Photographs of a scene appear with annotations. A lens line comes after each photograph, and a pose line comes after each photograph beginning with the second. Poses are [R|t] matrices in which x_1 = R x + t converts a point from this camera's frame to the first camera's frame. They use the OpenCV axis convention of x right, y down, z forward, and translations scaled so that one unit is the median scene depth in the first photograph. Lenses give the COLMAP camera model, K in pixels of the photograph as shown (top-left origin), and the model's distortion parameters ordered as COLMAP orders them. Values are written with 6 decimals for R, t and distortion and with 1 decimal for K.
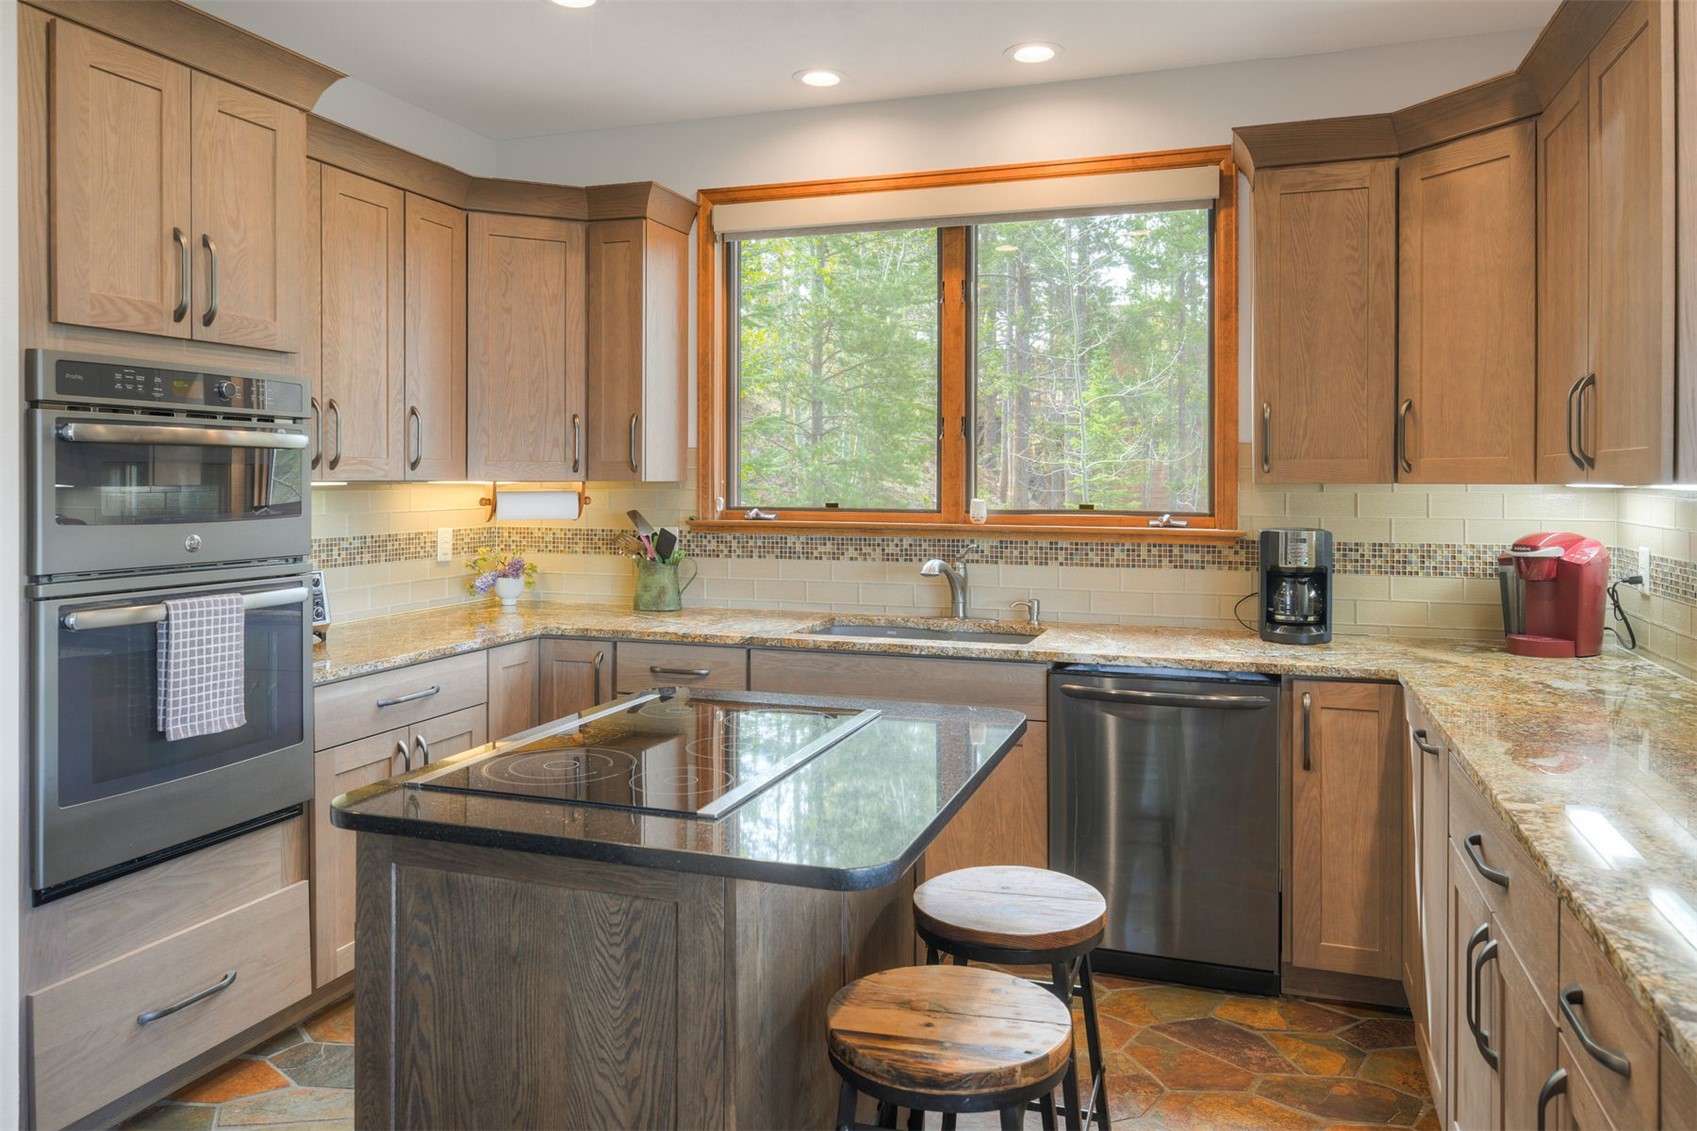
lens RADIAL K [[1162.8, 0, 855.6], [0, 1162.8, 482.1], [0, 0, 1]] dist [-0.004323, -0.001127]
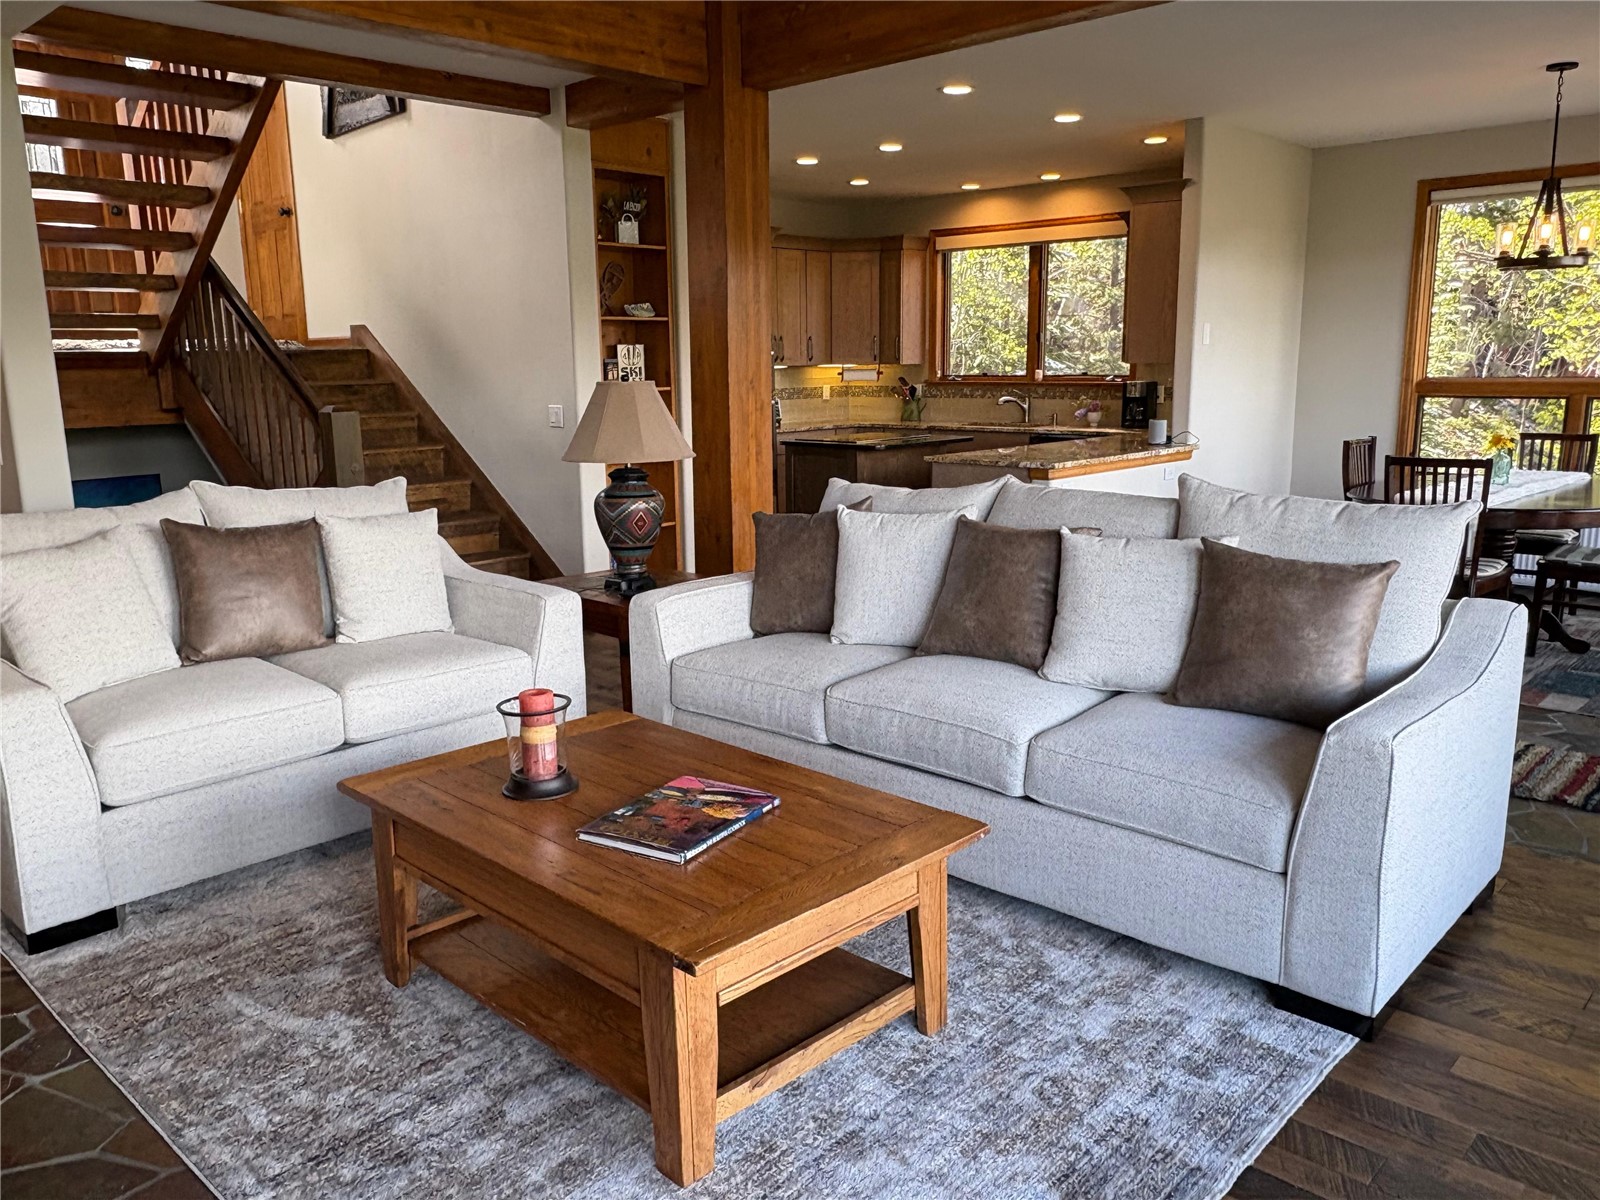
lens RADIAL K [[1213.0, 0, 788.7], [0, 1213.0, 608.6], [0, 0, 1]] dist [0.002438, -0.007583]
pose [[0.909402, 0.070516, -0.409897, 0.670513], [0.013745, 0.979889, 0.199069, -0.008154], [0.415691, -0.186668, 0.890144, -1.421371]]
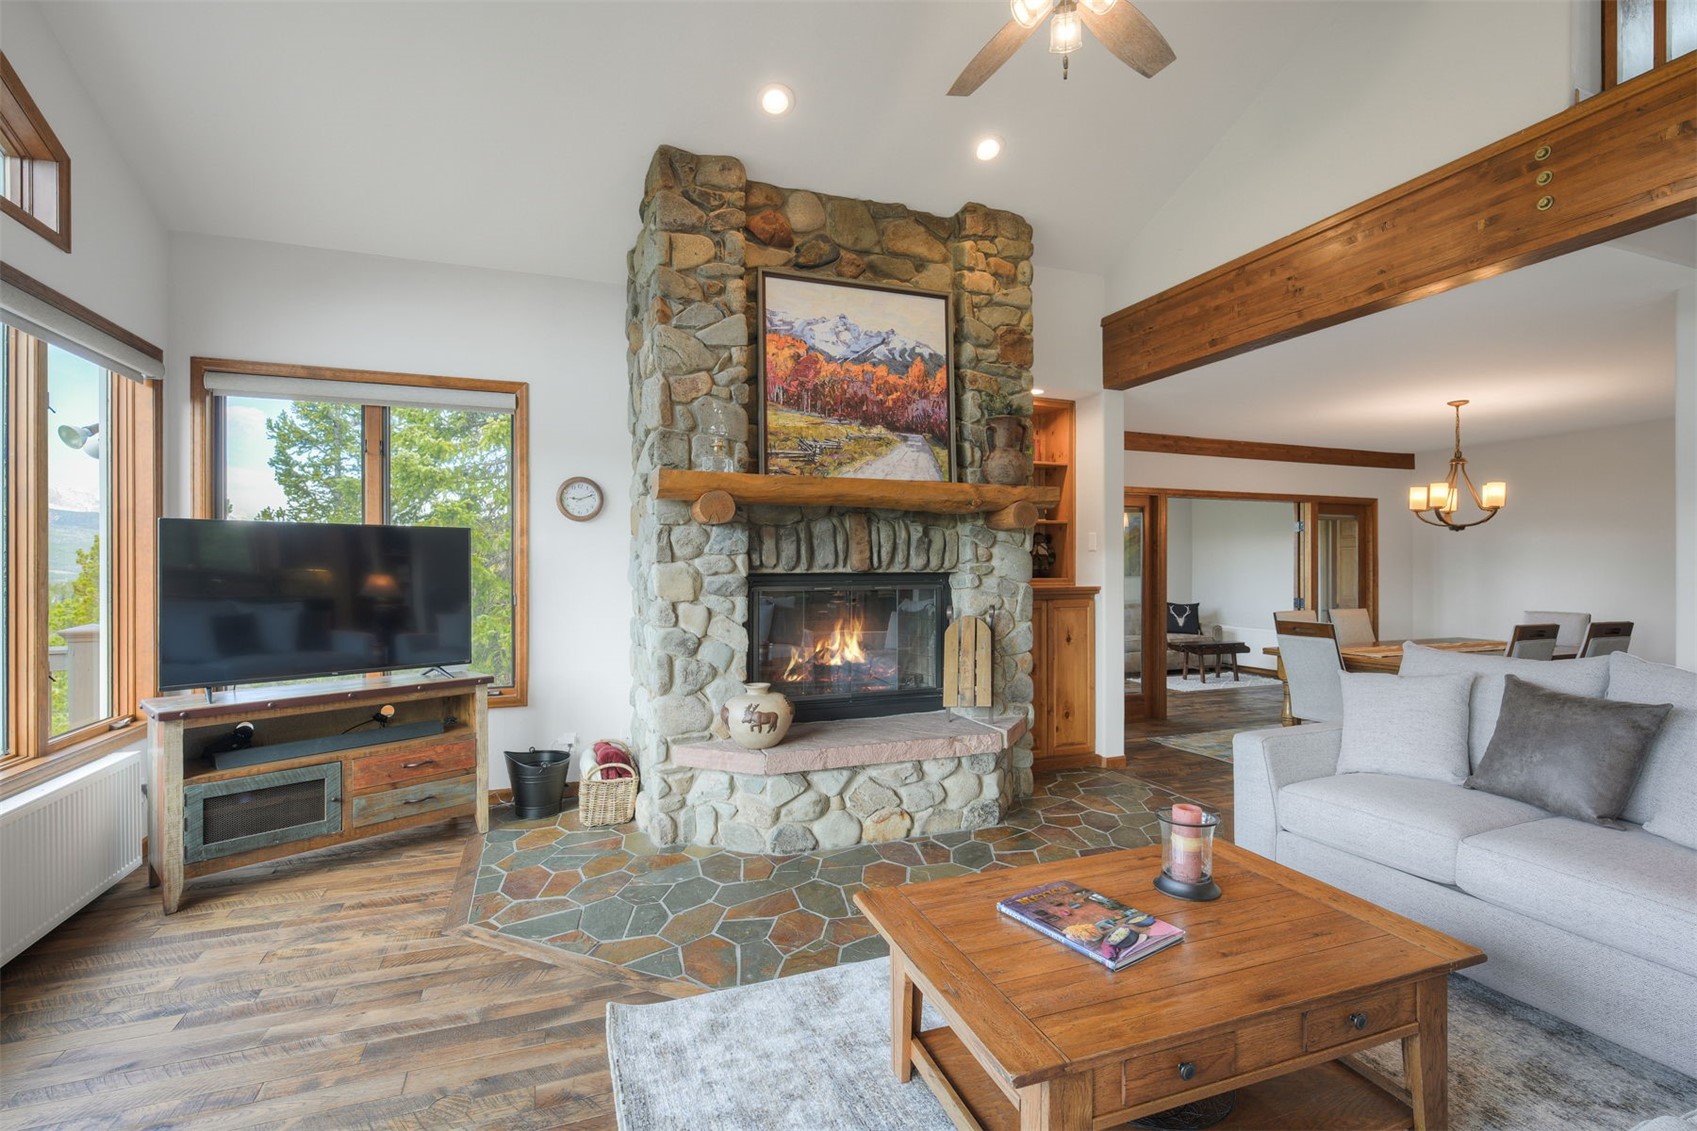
lens RADIAL K [[771.1, 0, 848.5], [0, 771.1, 565.5], [0, 0, 1]] dist [-0.001332, -0.000116]
pose [[-0.767331, 0.000903, -0.641250, 0.788724], [-0.001679, 0.999993, 0.003417, 0.002715], [0.641249, 0.003698, -0.767324, -0.622141]]
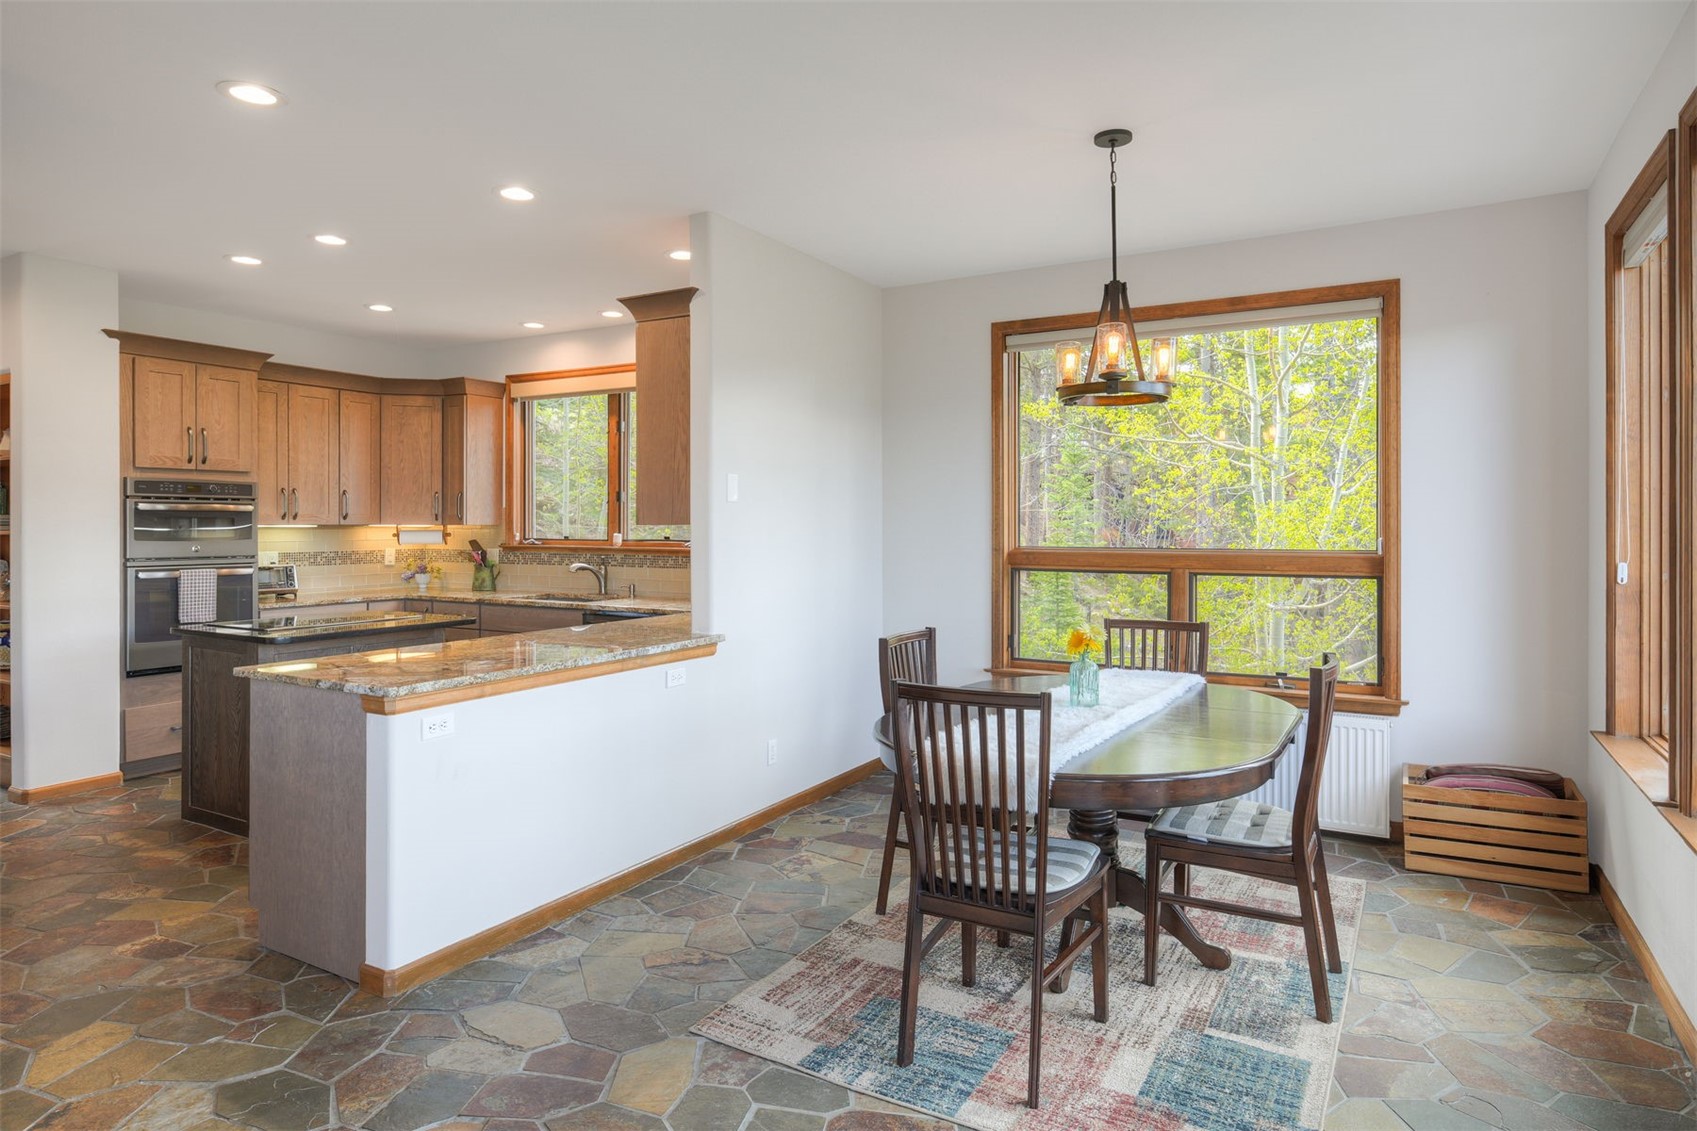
lens RADIAL K [[974.5, 0, 851.0], [0, 974.5, 526.5], [0, 0, 1]] dist [-0.001271, 0.000352]
pose [[0.982064, -0.000725, -0.188548, 0.803163], [0.000575, 0.999999, -0.000846, 0.003728], [0.188549, 0.000723, 0.982064, -0.539191]]
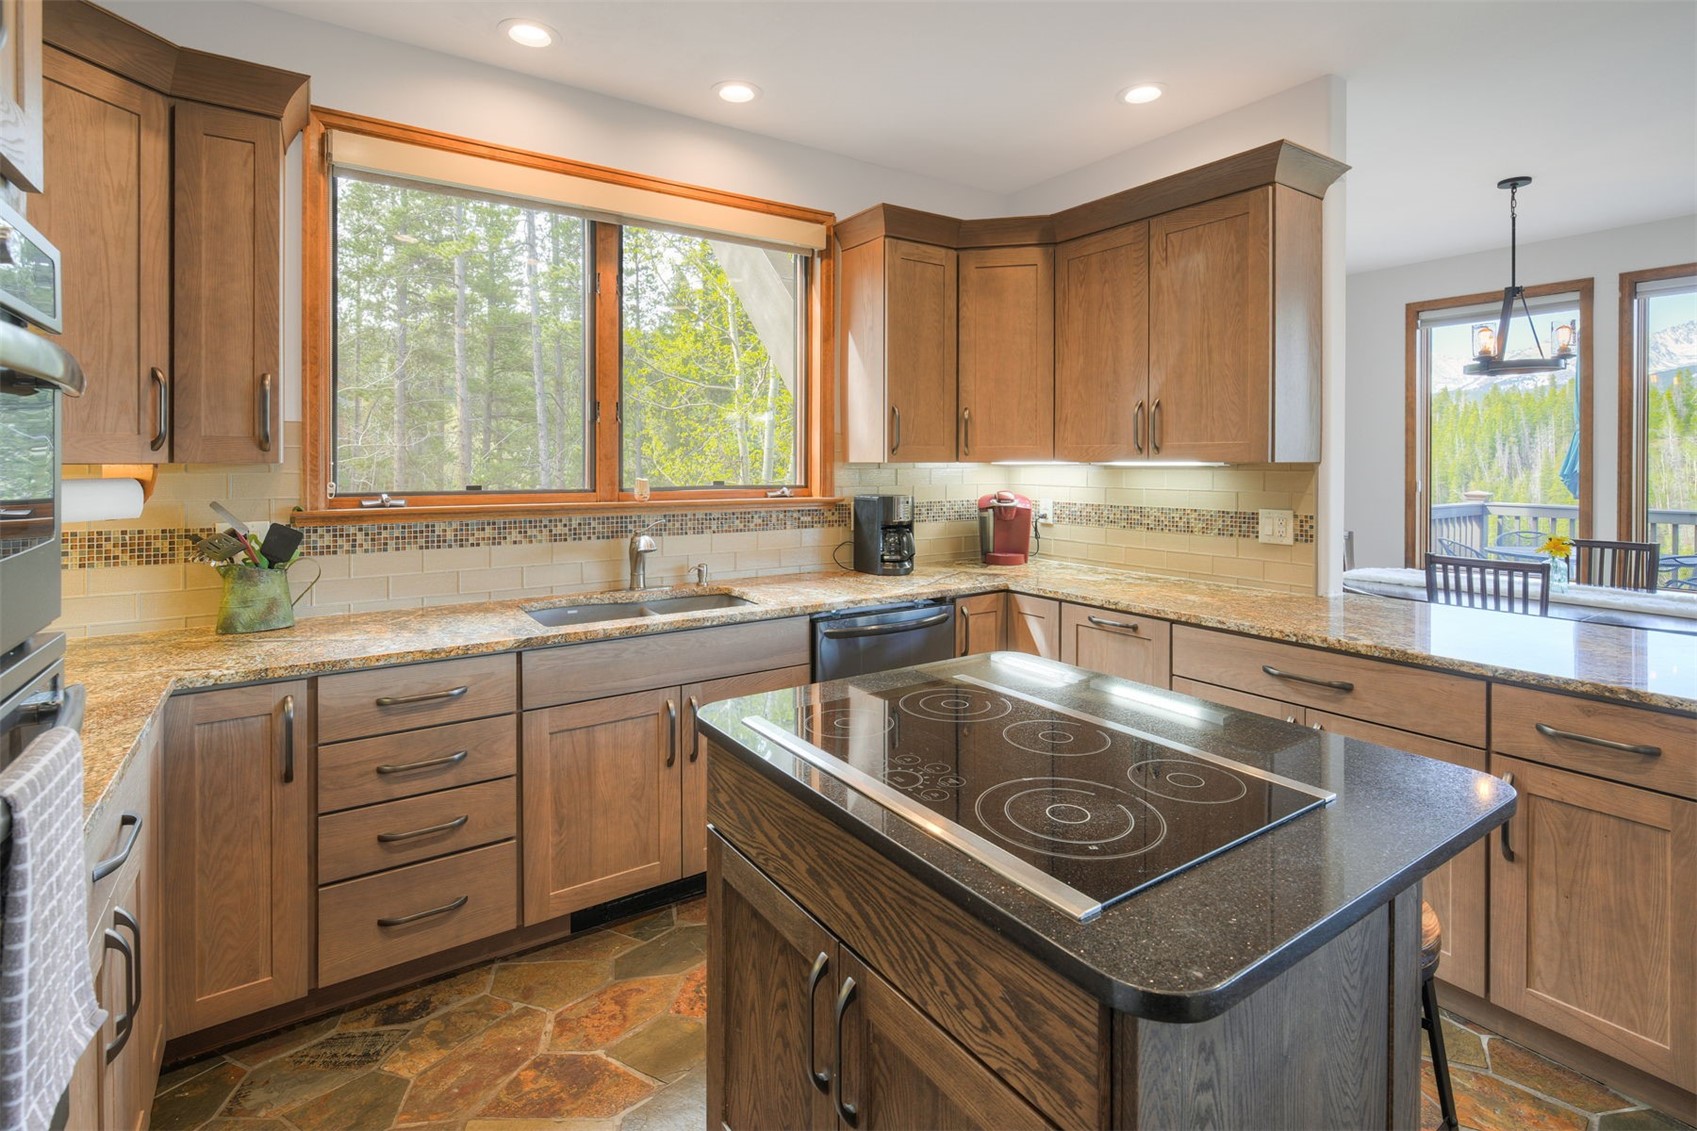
lens RADIAL K [[811.8, 0, 854.0], [0, 811.8, 462.2], [0, 0, 1]] dist [-0.001775, -0.000373]
pose [[0.598069, -0.003033, 0.801439, -0.388617], [0.003189, 0.999994, 0.001404, -0.000849], [-0.801438, 0.001716, 0.598075, 0.382799]]
